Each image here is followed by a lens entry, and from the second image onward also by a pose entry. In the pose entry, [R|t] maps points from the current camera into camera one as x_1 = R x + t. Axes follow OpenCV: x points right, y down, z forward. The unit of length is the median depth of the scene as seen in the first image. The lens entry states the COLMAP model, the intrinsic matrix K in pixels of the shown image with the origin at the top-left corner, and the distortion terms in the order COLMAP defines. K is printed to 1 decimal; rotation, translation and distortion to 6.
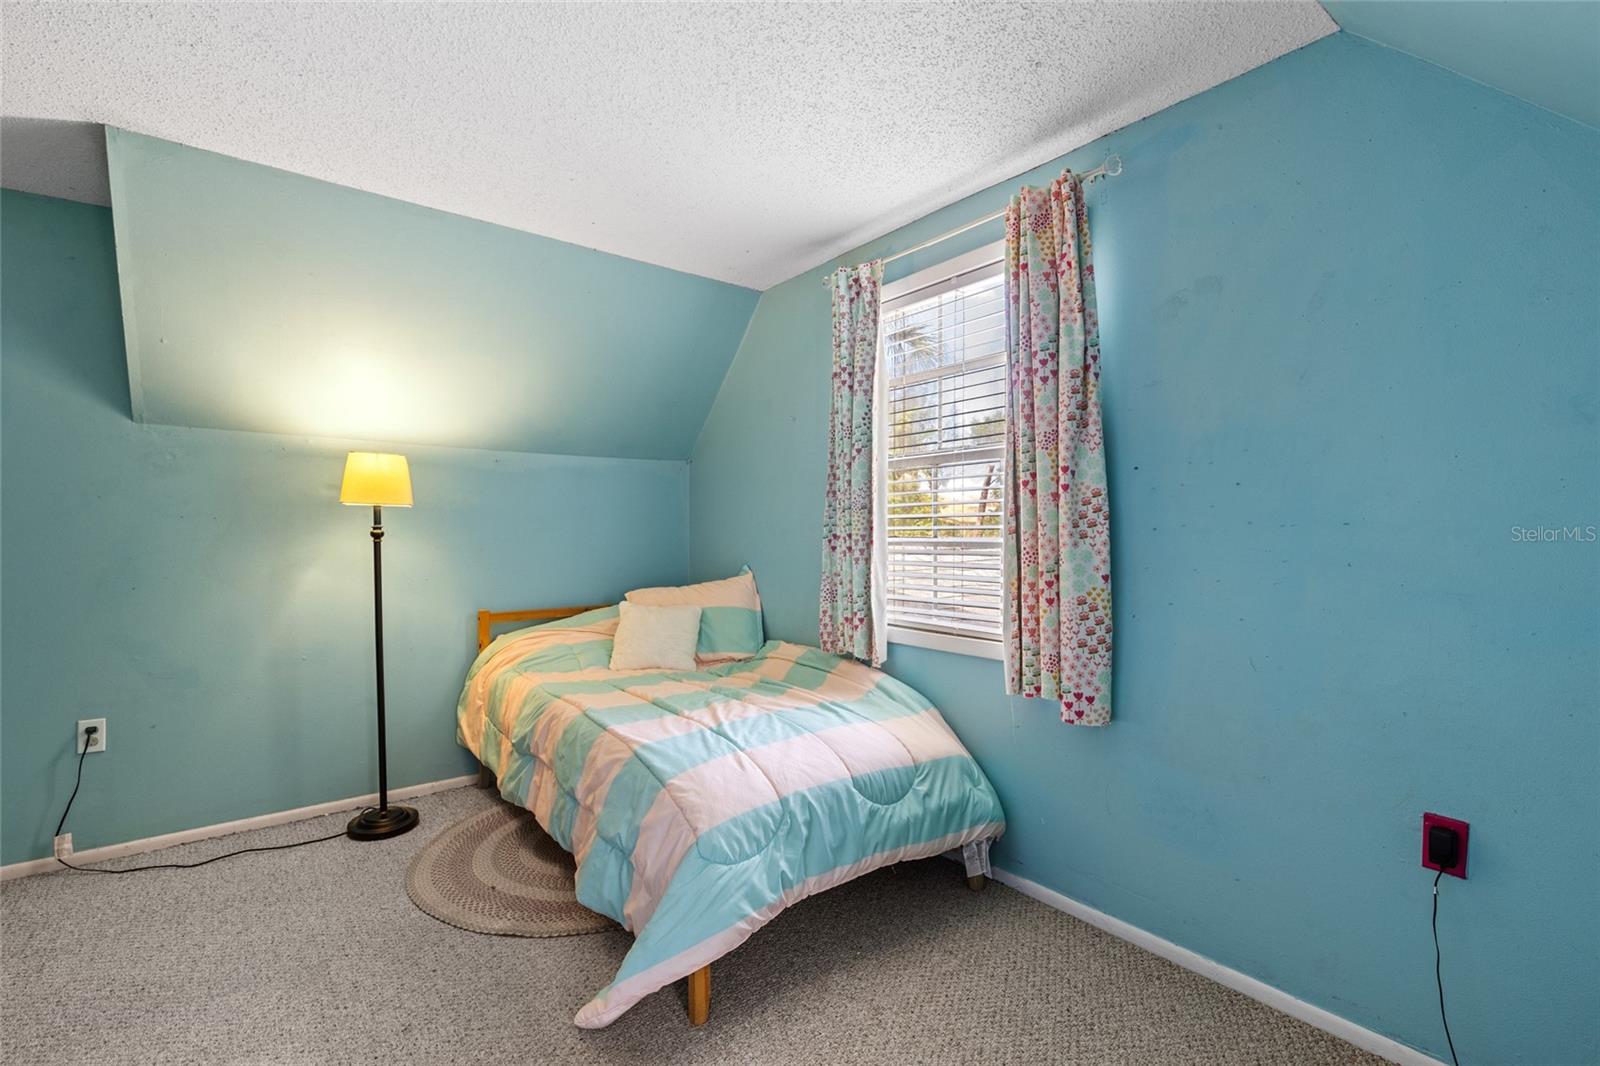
lens RADIAL K [[716.9, 0, 794.0], [0, 716.9, 524.6], [0, 0, 1]] dist [0.002575, -0.000510]
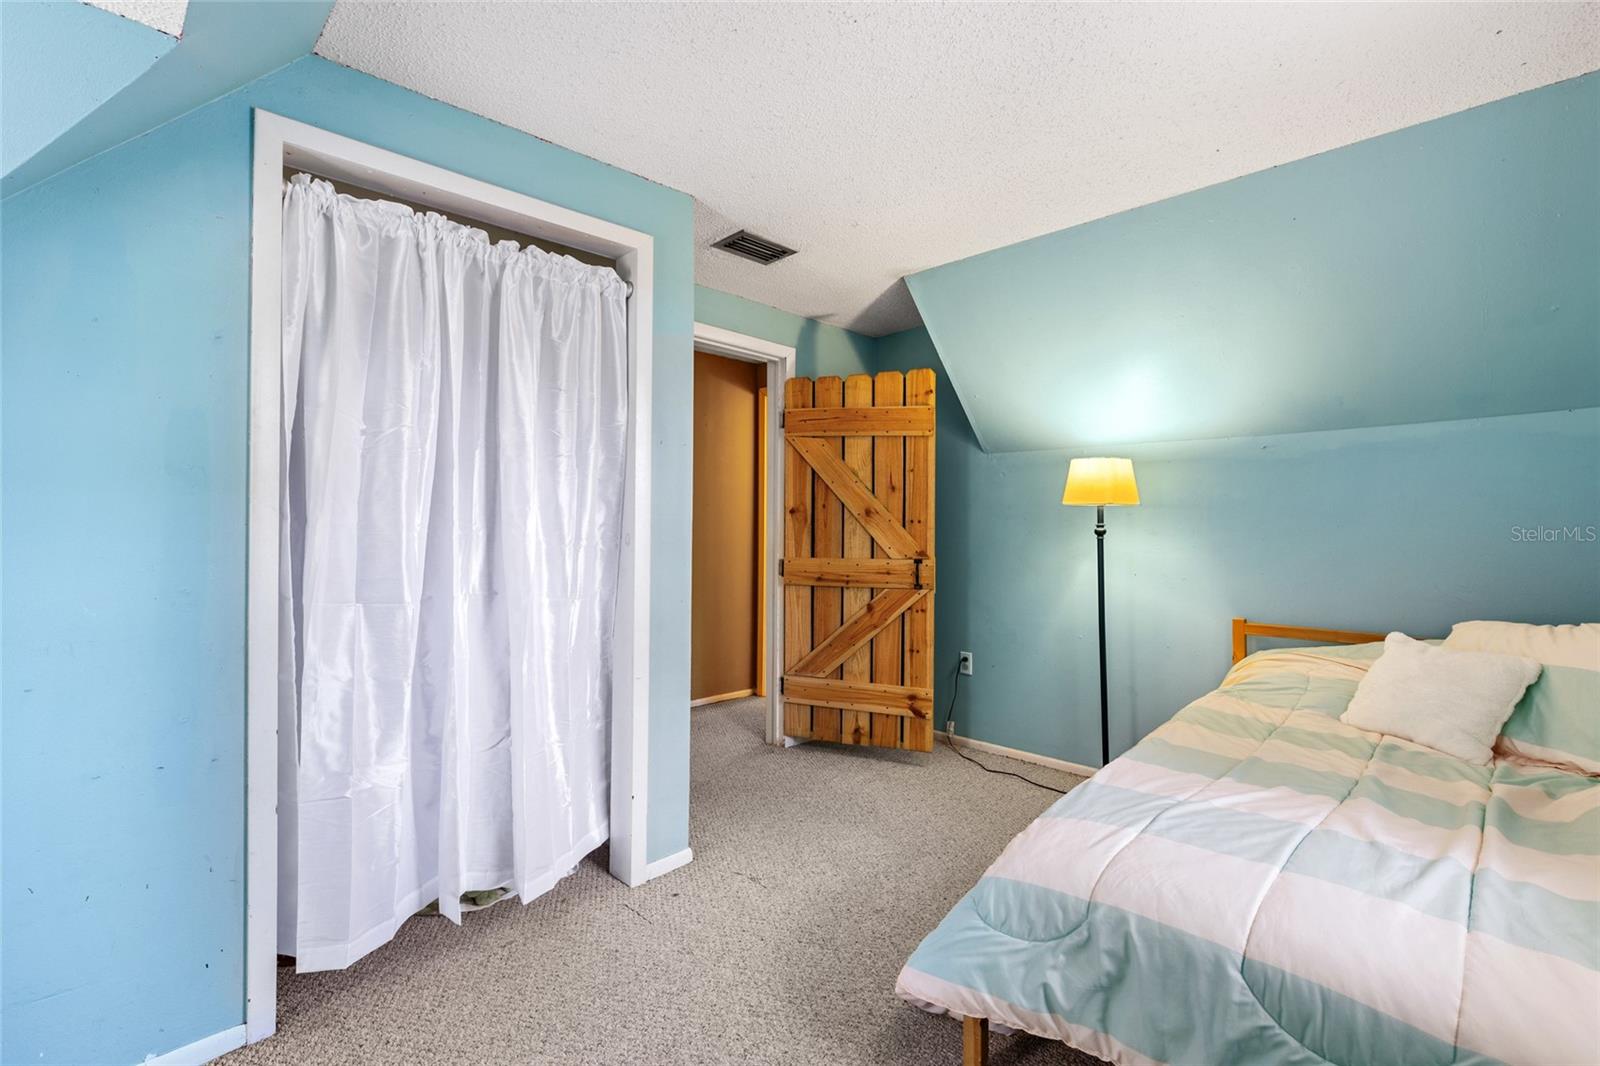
lens RADIAL K [[716.9, 0, 794.0], [0, 716.9, 524.6], [0, 0, 1]] dist [0.002575, -0.000510]
pose [[0.137737, -0.001395, -0.990468, 0.485053], [0.006274, 0.999980, -0.000536, 0.000120], [0.990449, -0.006141, 0.137744, 0.444403]]
